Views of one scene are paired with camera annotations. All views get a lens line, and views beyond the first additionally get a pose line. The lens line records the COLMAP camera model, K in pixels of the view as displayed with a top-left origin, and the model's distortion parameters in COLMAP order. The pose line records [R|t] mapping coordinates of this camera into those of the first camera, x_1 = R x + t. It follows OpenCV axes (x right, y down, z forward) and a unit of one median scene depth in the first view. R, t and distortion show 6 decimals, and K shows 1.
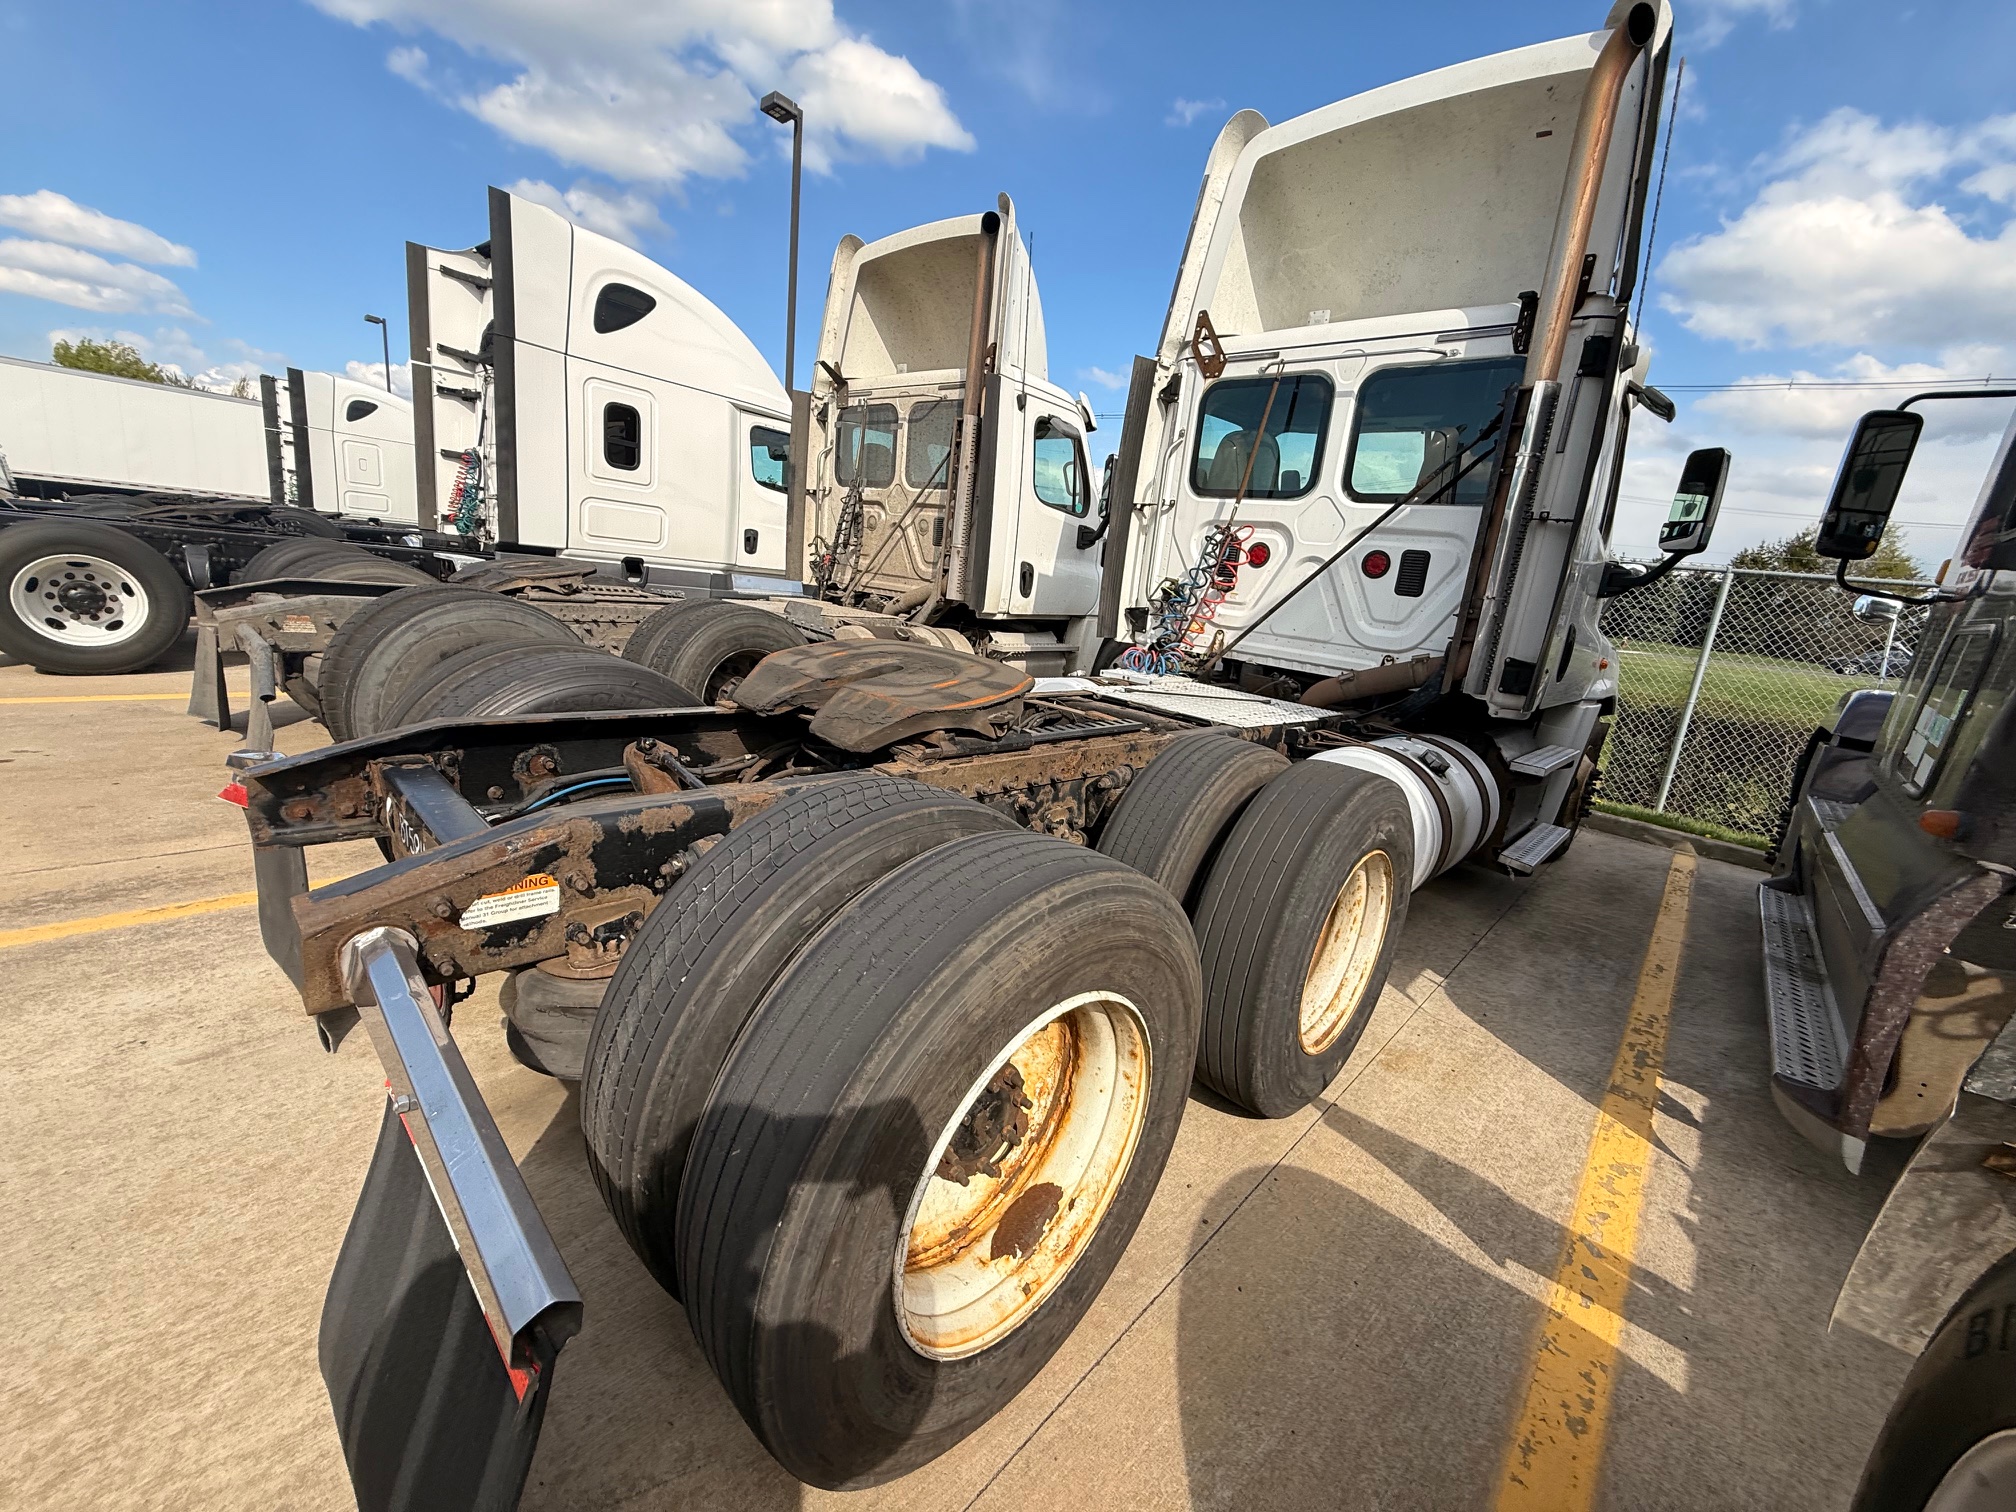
lens RADIAL K [[790.4, 0, 1017.1], [0, 790.4, 758.3], [0, 0, 1]] dist [-0.001032, -0.000170]
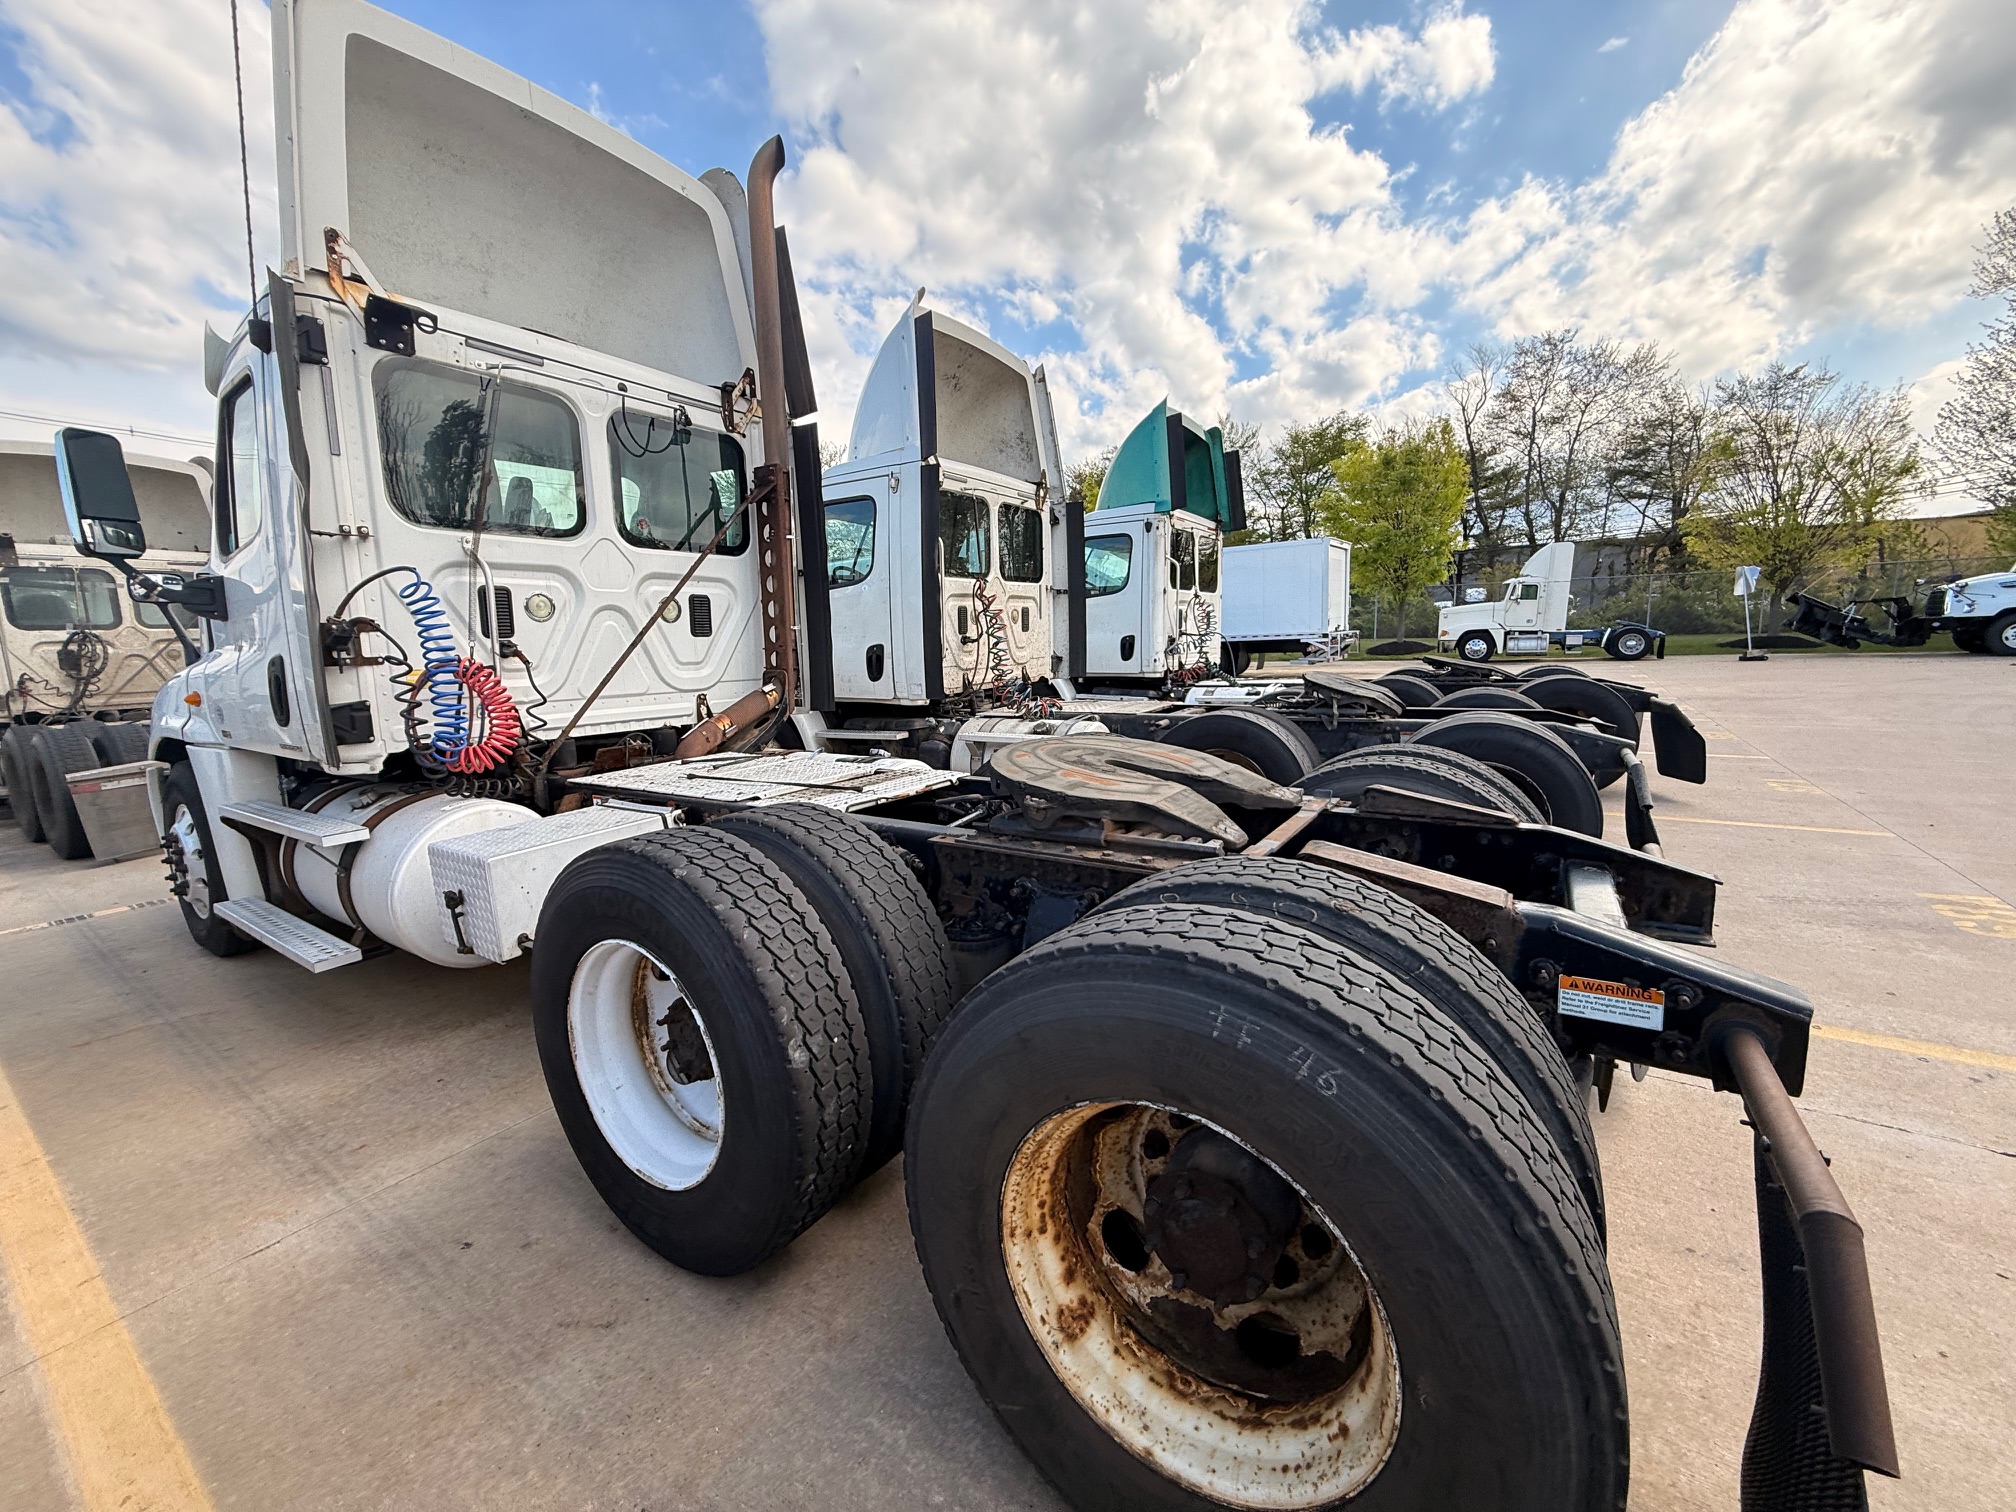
lens RADIAL K [[790.4, 0, 1017.1], [0, 790.4, 758.3], [0, 0, 1]] dist [-0.001032, -0.000170]
pose [[-0.164256, -0.249788, 0.954267, -0.536662], [0.233354, 0.930107, 0.283630, -0.216883], [-0.958418, 0.269270, -0.094487, 0.622783]]
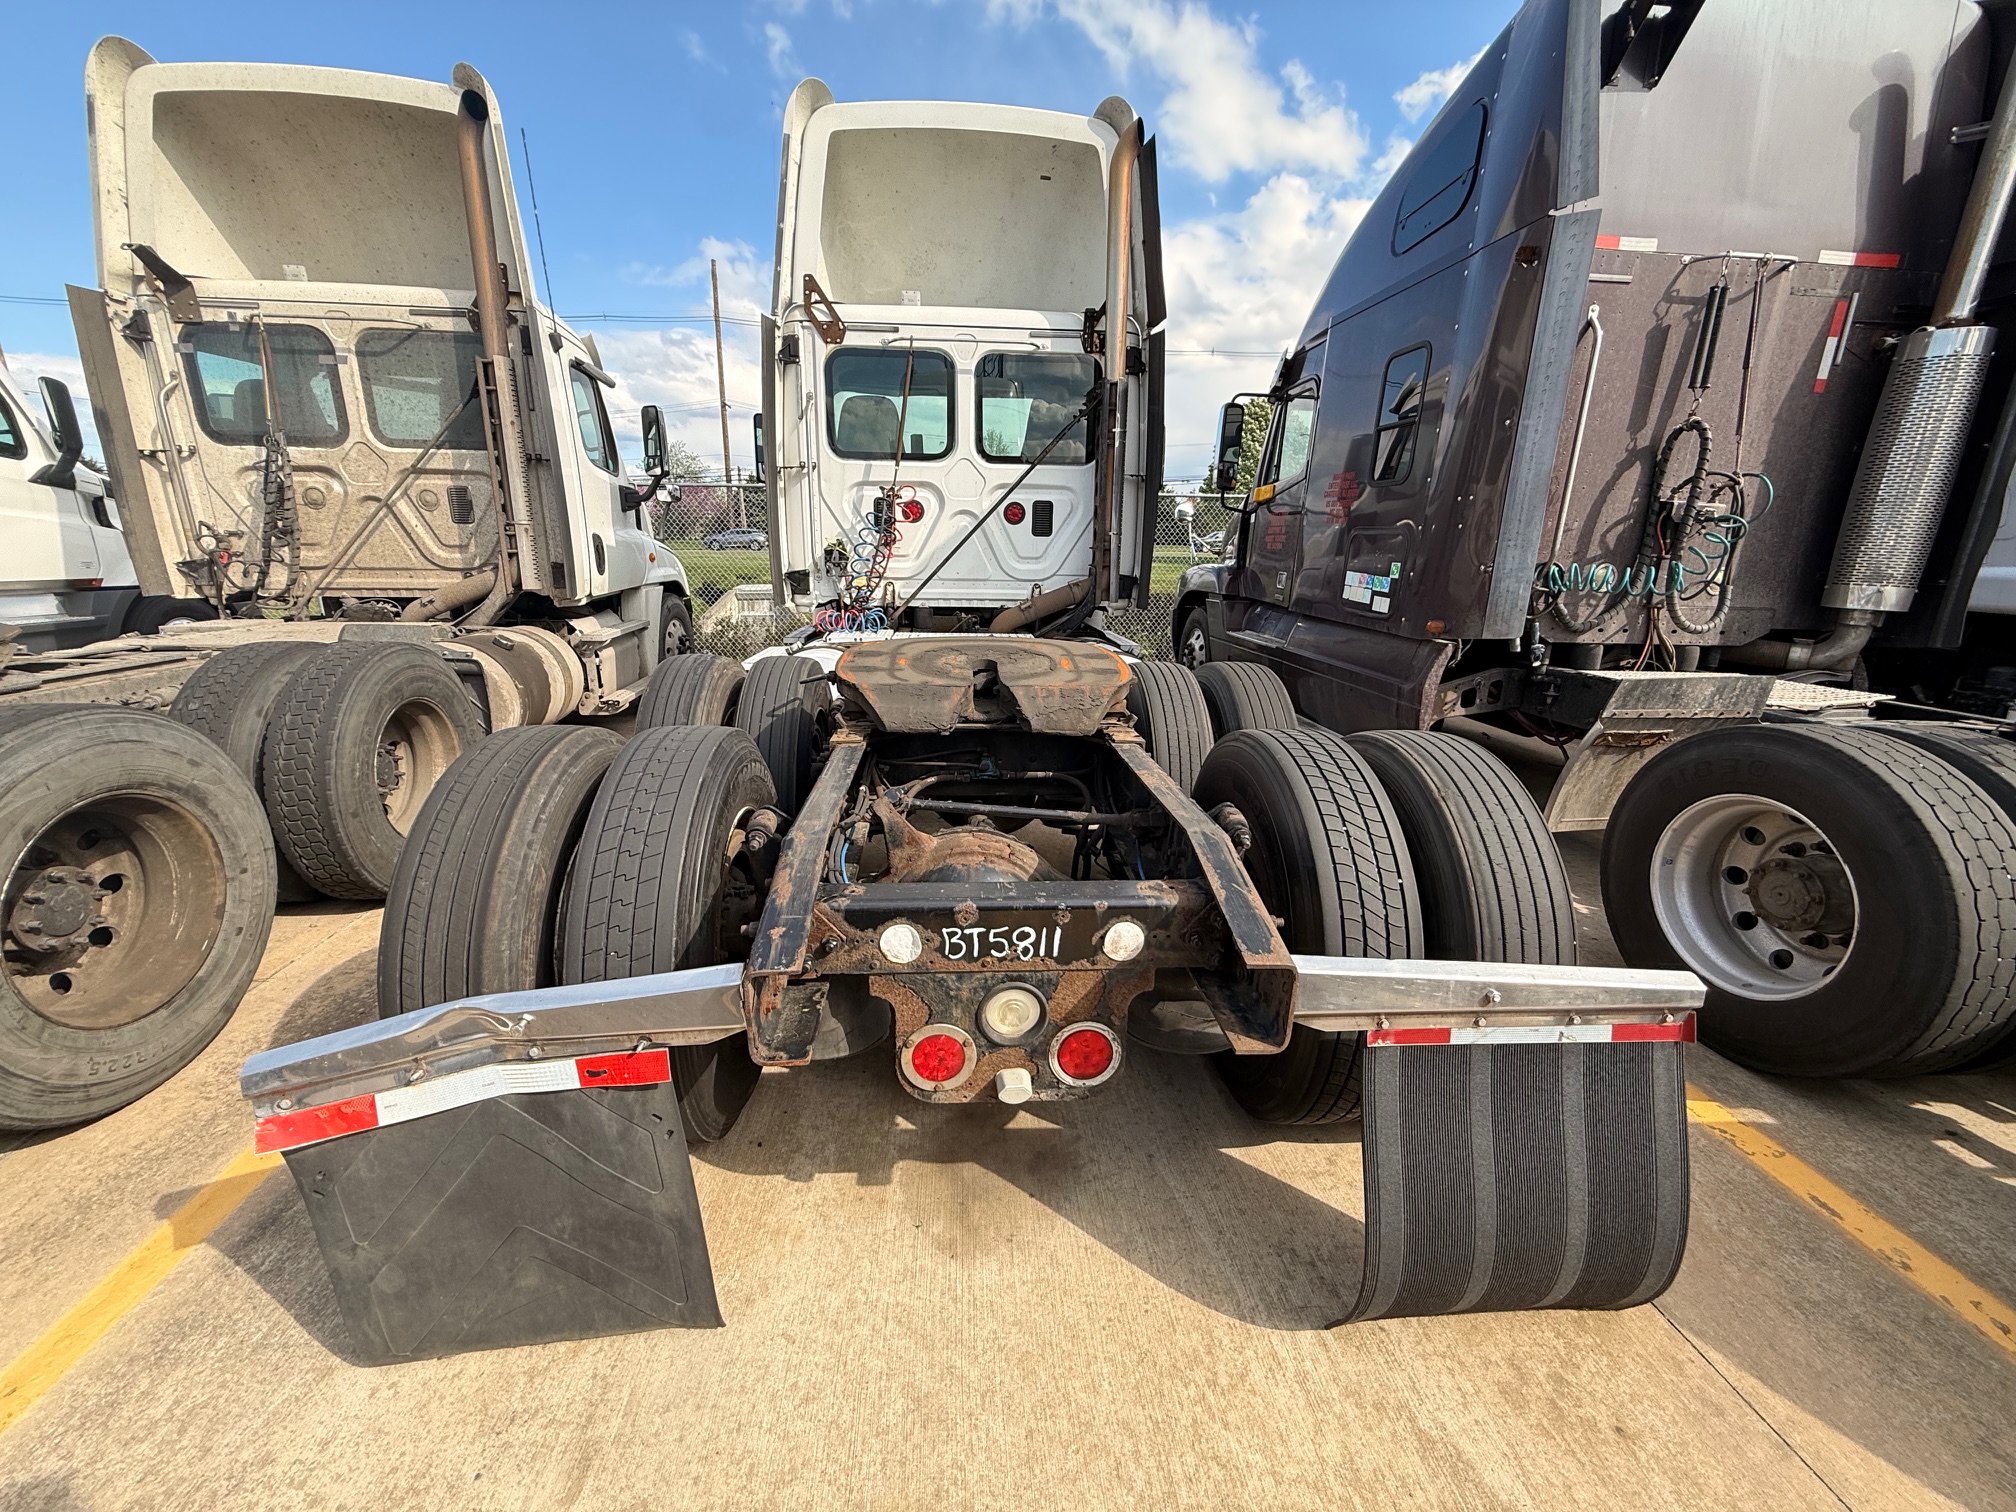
lens RADIAL K [[789.7, 0, 999.0], [0, 789.7, 757.2], [0, 0, 1]] dist [-0.001948, -0.000347]
pose [[0.676180, -0.287062, 0.678510, -0.454549], [0.229423, 0.957219, 0.176342, -0.086653], [-0.700104, 0.036427, 0.713111, 0.114009]]
